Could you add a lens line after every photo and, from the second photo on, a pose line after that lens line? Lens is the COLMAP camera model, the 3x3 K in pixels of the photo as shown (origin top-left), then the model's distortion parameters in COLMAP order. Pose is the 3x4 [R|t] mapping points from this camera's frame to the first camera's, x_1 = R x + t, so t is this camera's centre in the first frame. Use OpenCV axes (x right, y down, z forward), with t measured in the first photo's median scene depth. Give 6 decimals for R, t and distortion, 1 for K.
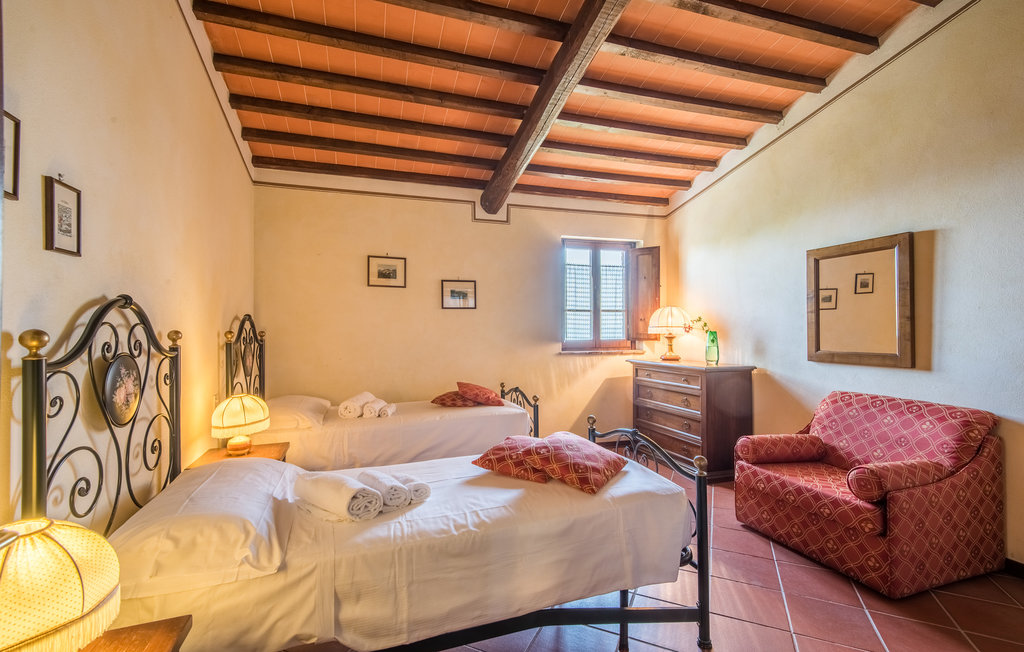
lens RADIAL K [[441.1, 0, 513.1], [0, 441.1, 331.2], [0, 0, 1]] dist [0.000769, -0.000829]
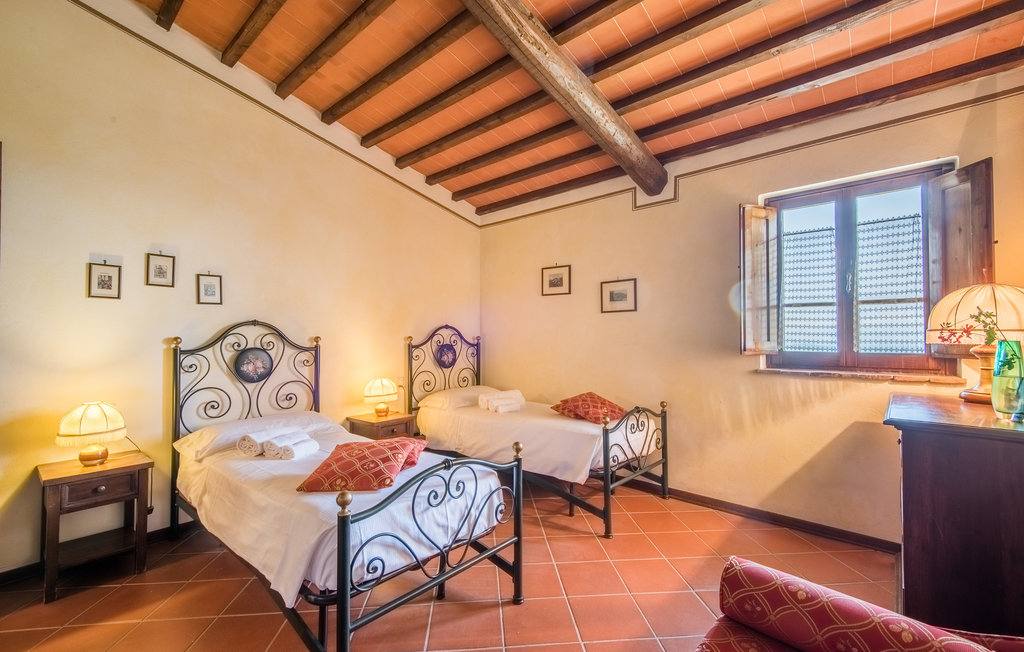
lens RADIAL K [[441.1, 0, 514.9], [0, 441.1, 328.7], [0, 0, 1]] dist [0.000769, -0.000829]
pose [[0.484764, -0.008092, -0.874608, 0.493165], [0.001929, 0.999965, -0.008183, -0.008561], [0.874643, 0.002280, 0.484762, 0.332931]]
